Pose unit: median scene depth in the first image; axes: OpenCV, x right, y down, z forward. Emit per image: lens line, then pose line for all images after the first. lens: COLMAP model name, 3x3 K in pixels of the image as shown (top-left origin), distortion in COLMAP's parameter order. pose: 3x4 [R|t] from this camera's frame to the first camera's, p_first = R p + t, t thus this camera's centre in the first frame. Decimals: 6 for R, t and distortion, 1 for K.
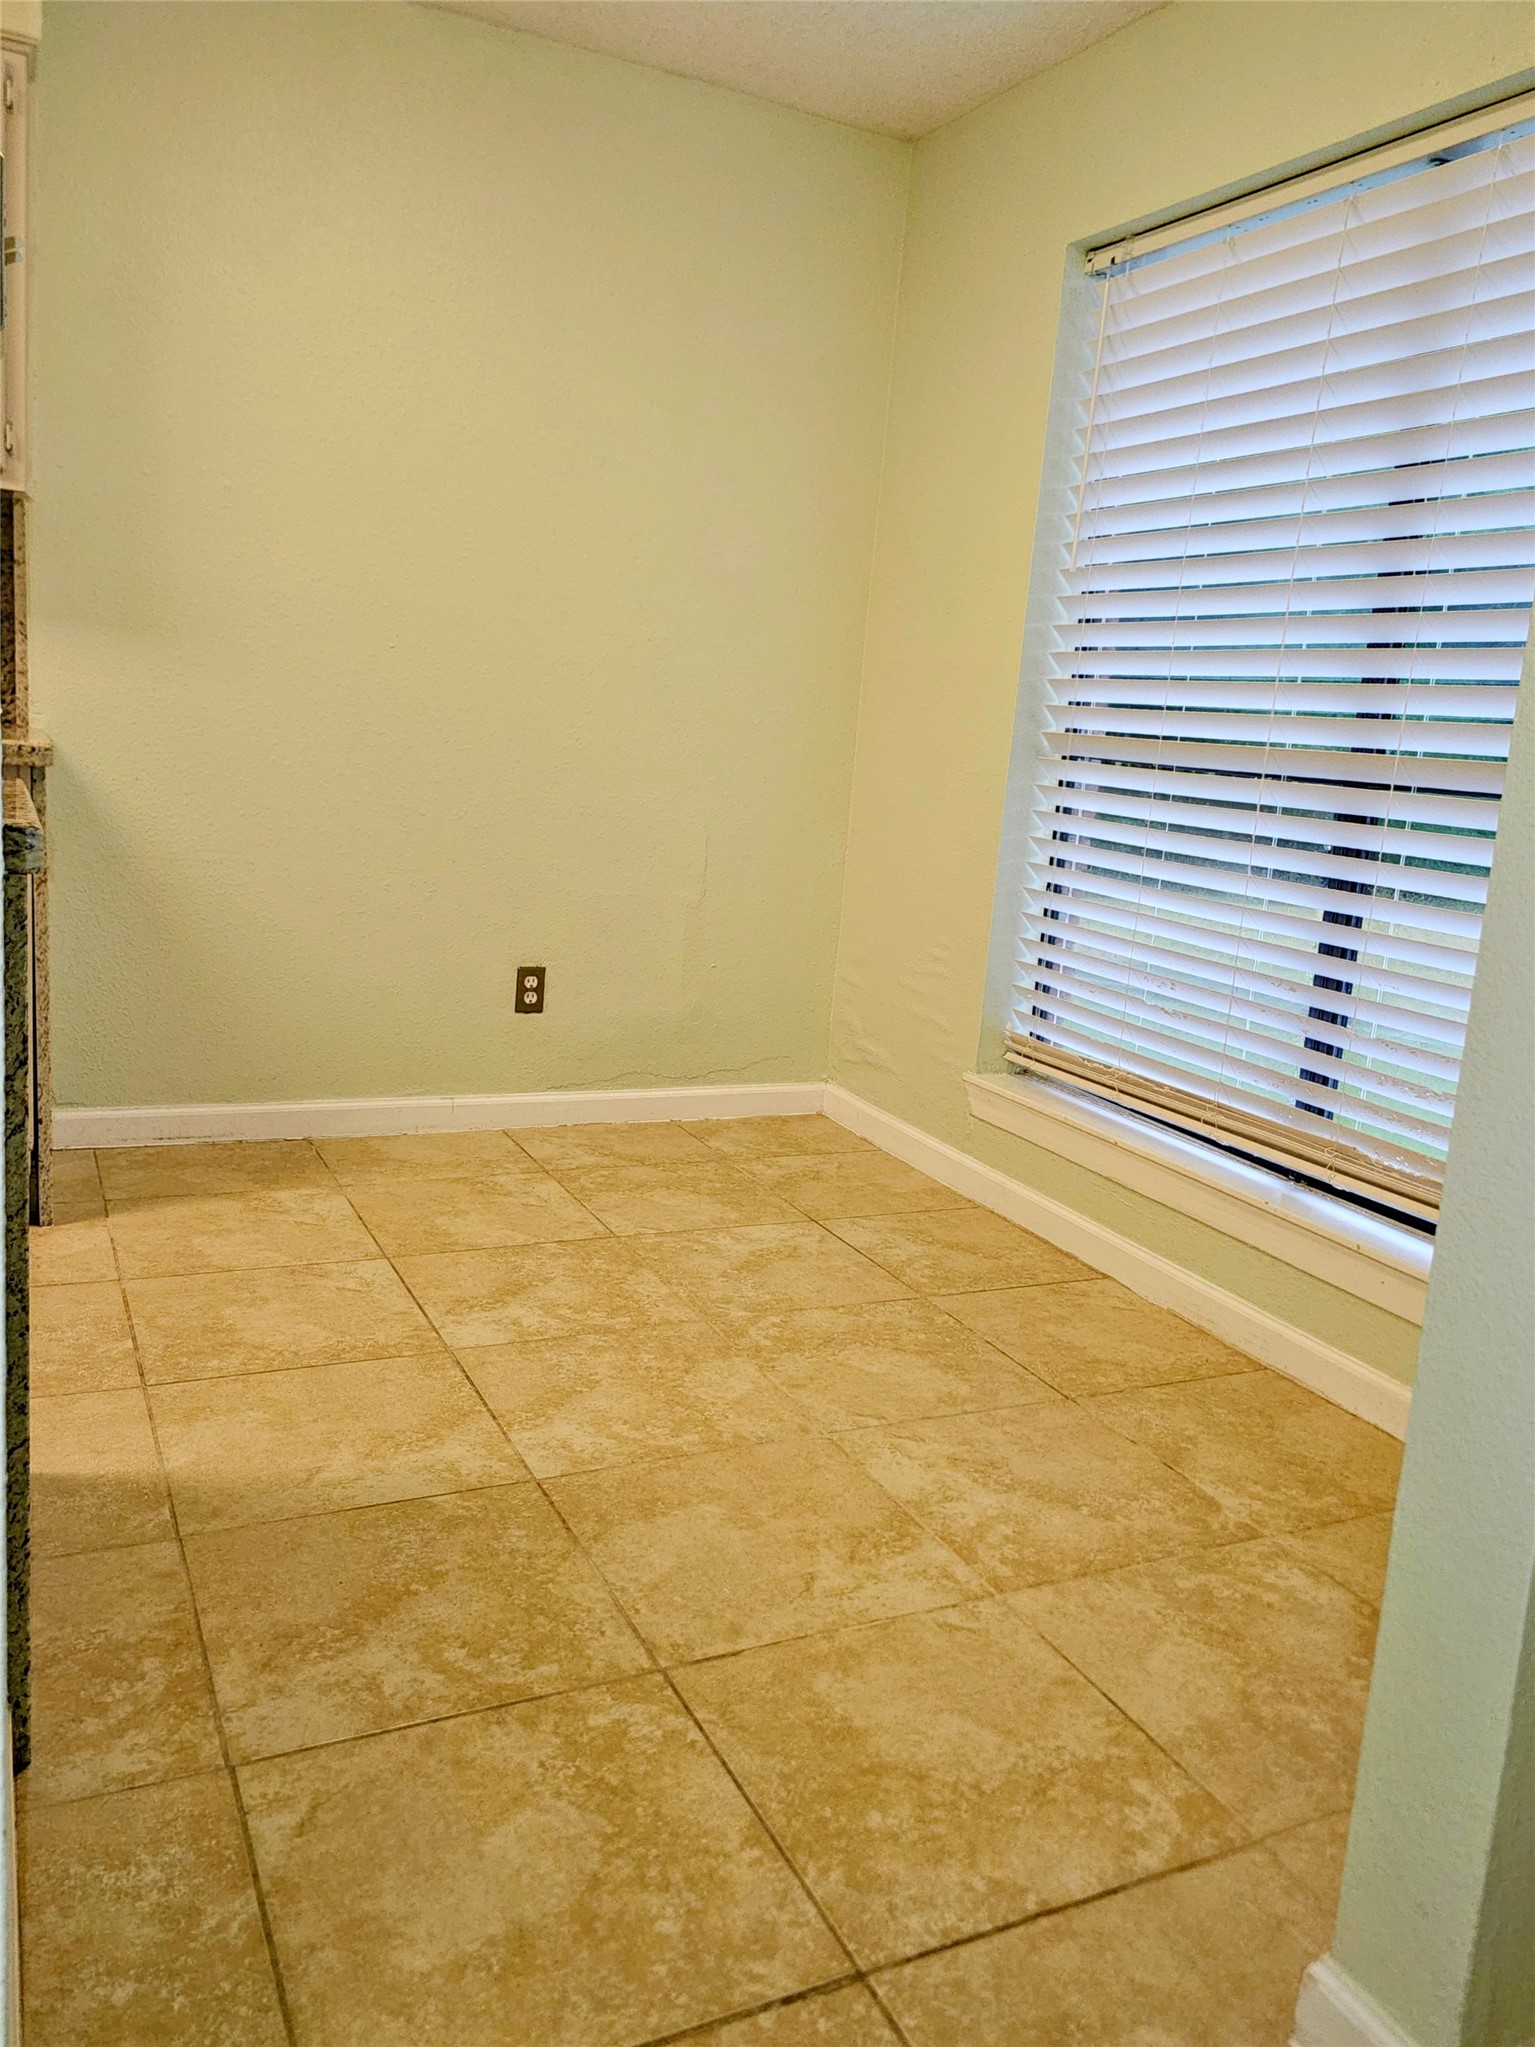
lens RADIAL K [[1502.7, 0, 767.5], [0, 1502.7, 1023.5], [0, 0, 1]] dist [0.000648, -0.077473]
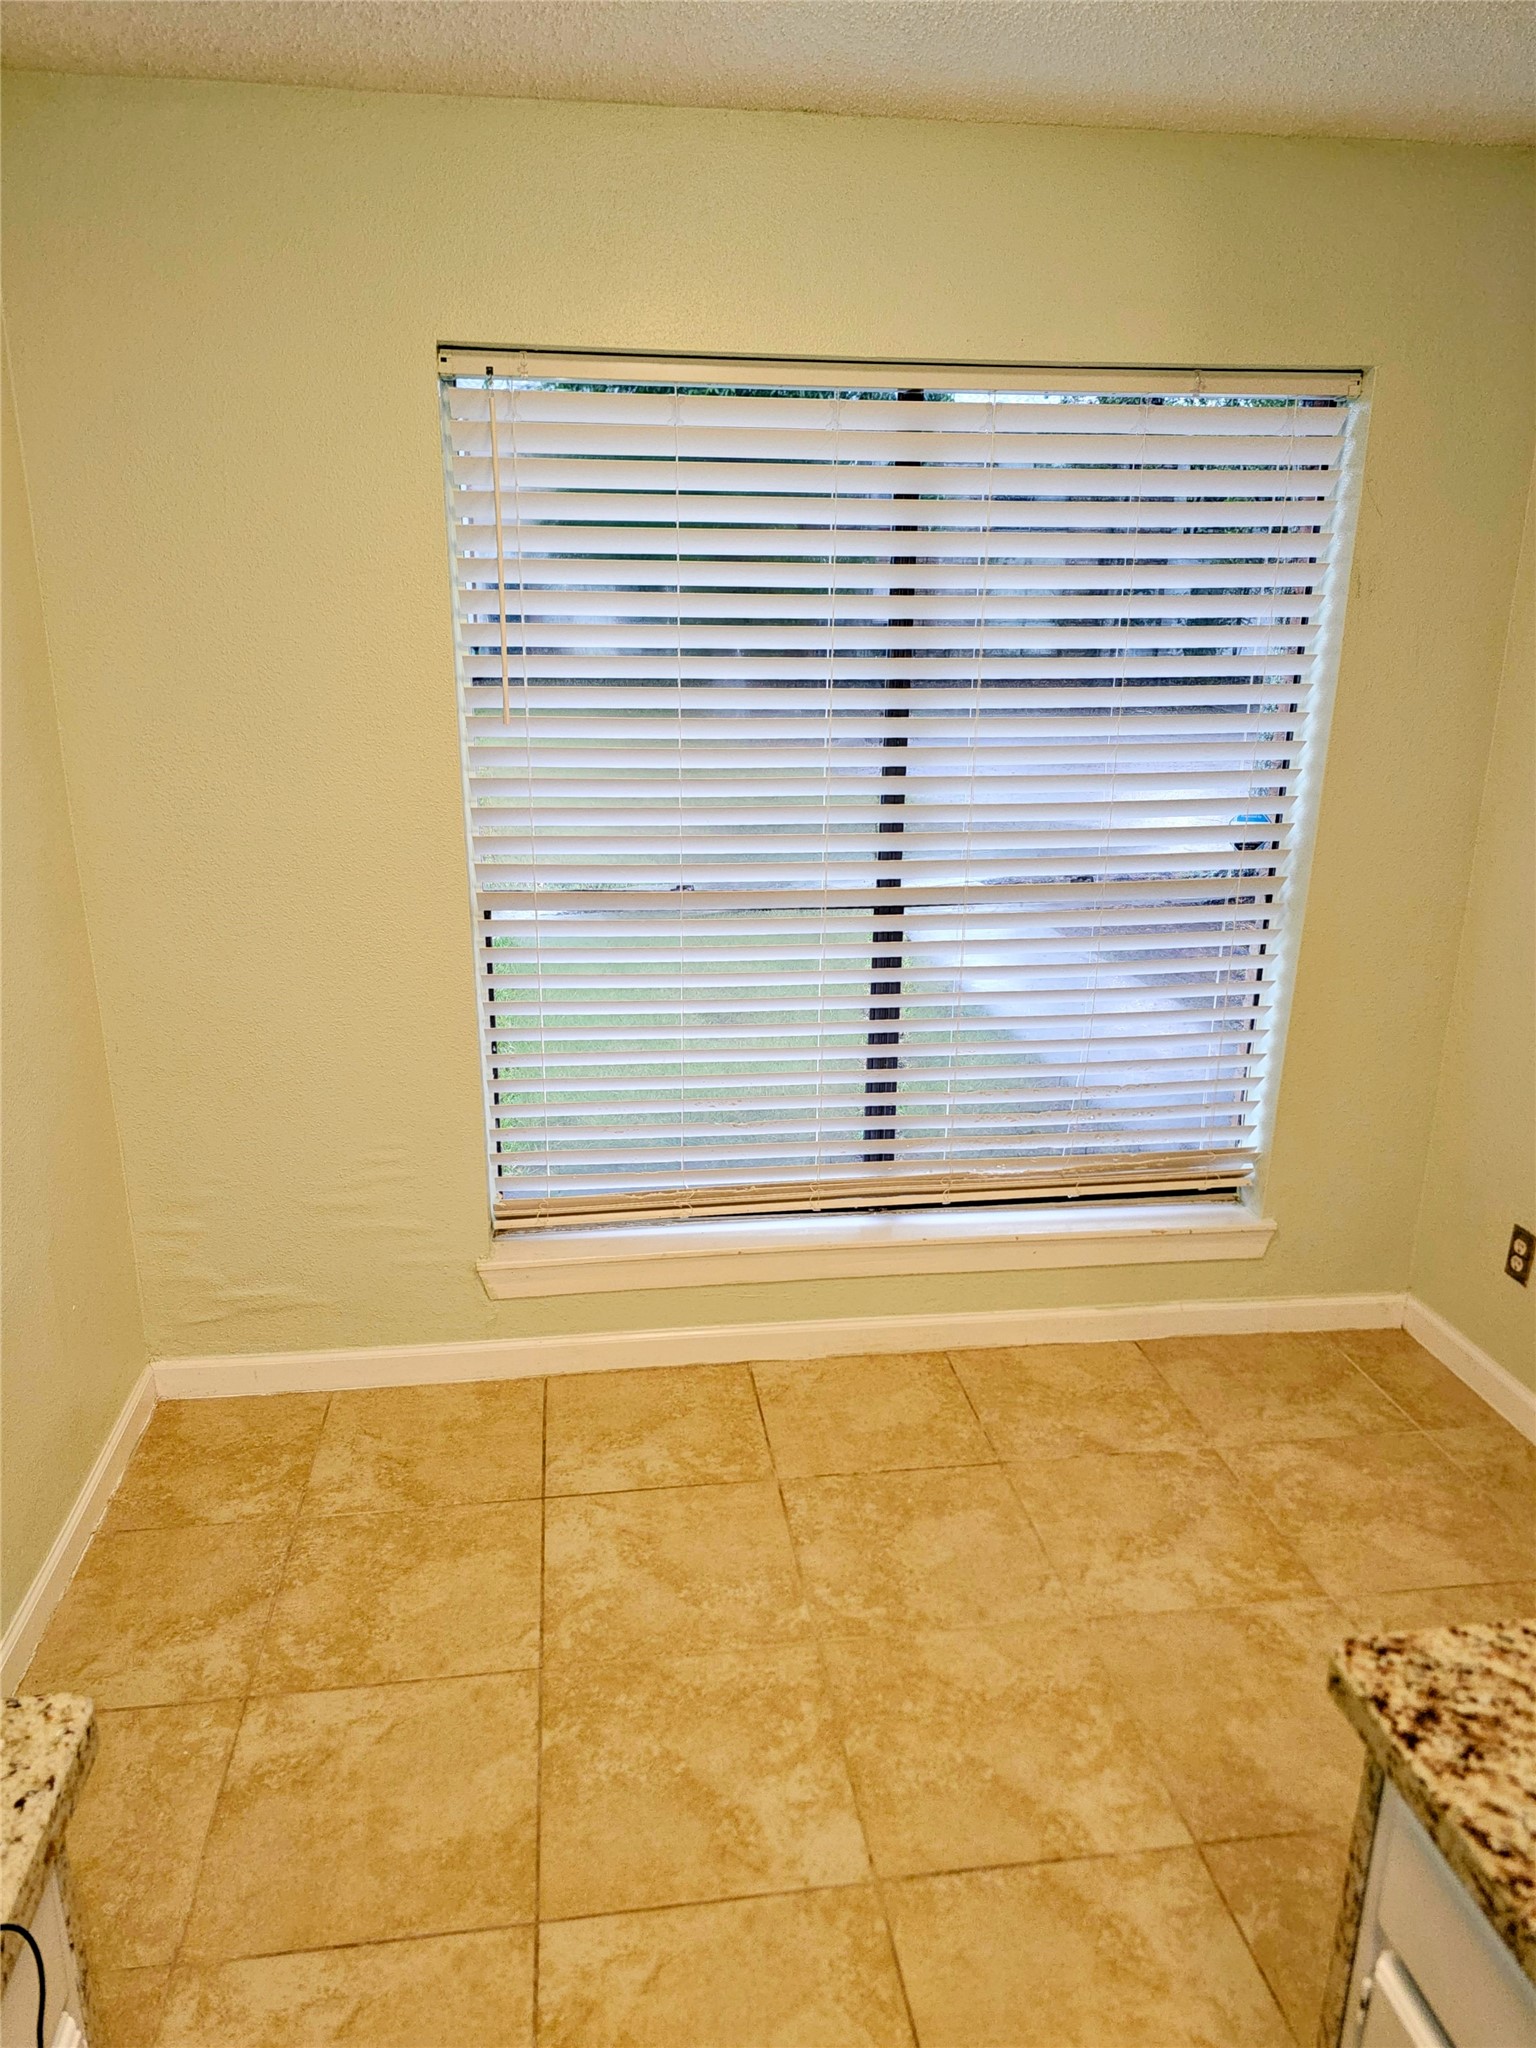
lens RADIAL K [[1429.2, 0, 768.0], [0, 1429.2, 1024.0], [0, 0, 1]] dist [0.049465, -0.053531]
pose [[0.330898, -0.355691, 0.874065, -0.658636], [0.216821, 0.930120, 0.296419, -0.408020], [-0.918420, 0.091432, 0.384896, 0.613830]]
